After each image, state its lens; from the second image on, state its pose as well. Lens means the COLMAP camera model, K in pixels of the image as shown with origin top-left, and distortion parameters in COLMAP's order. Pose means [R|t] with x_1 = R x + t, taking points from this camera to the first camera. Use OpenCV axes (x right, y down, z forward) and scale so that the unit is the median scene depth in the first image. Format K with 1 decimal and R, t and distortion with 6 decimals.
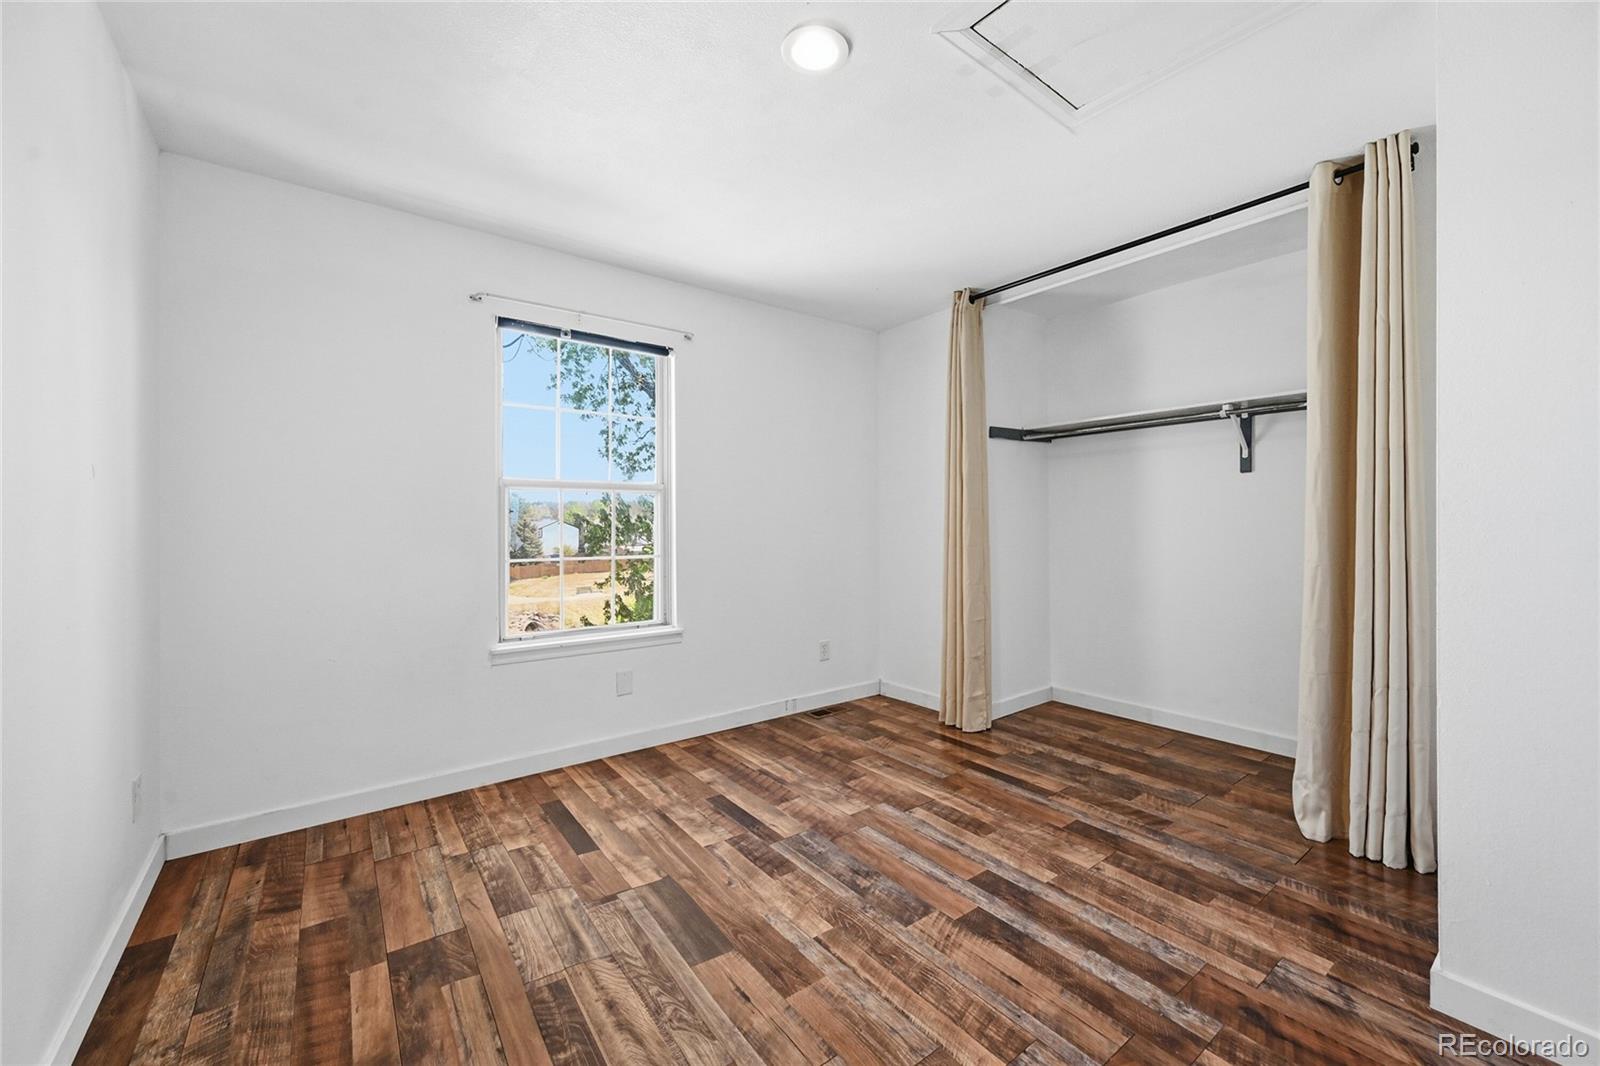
lens RADIAL K [[637.8, 0, 797.5], [0, 637.8, 525.3], [0, 0, 1]] dist [-0.001984, 0.000022]
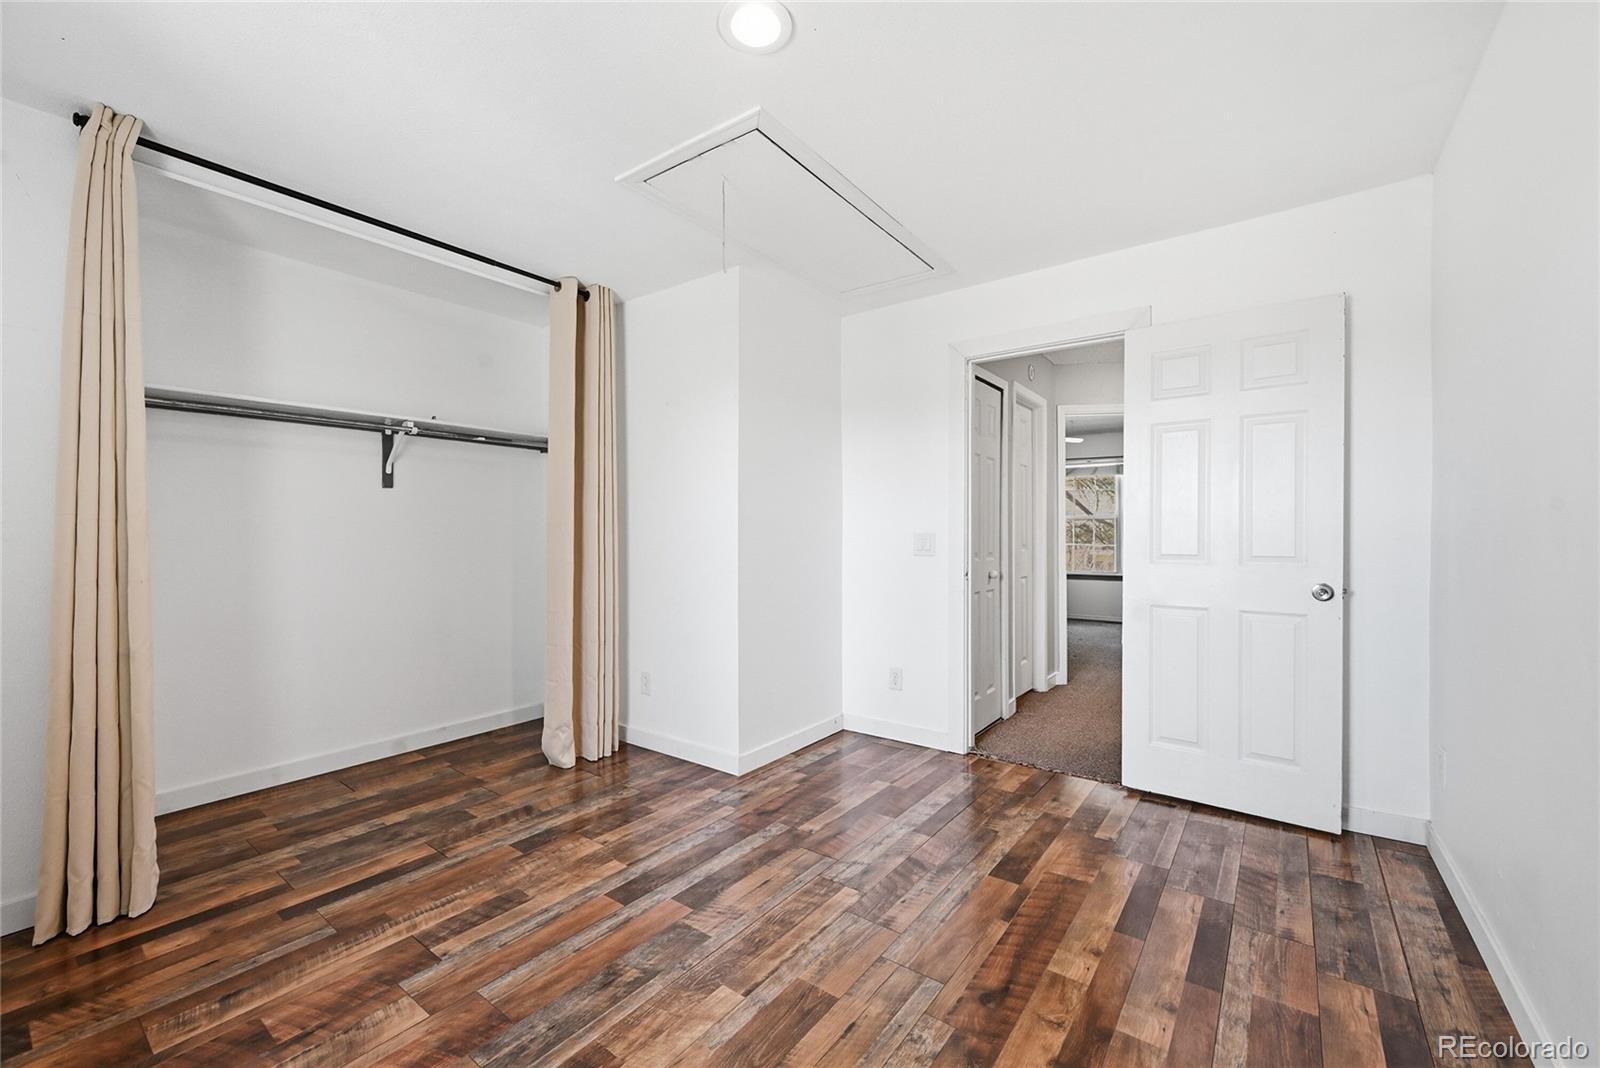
lens RADIAL K [[651.5, 0, 813.7], [0, 651.5, 532.2], [0, 0, 1]] dist [-0.000694, 0.000488]
pose [[-0.298336, 0.005905, 0.954443, -0.735274], [0.011274, 0.999933, -0.002662, -0.001654], [-0.954394, 0.009966, -0.298382, 0.979324]]
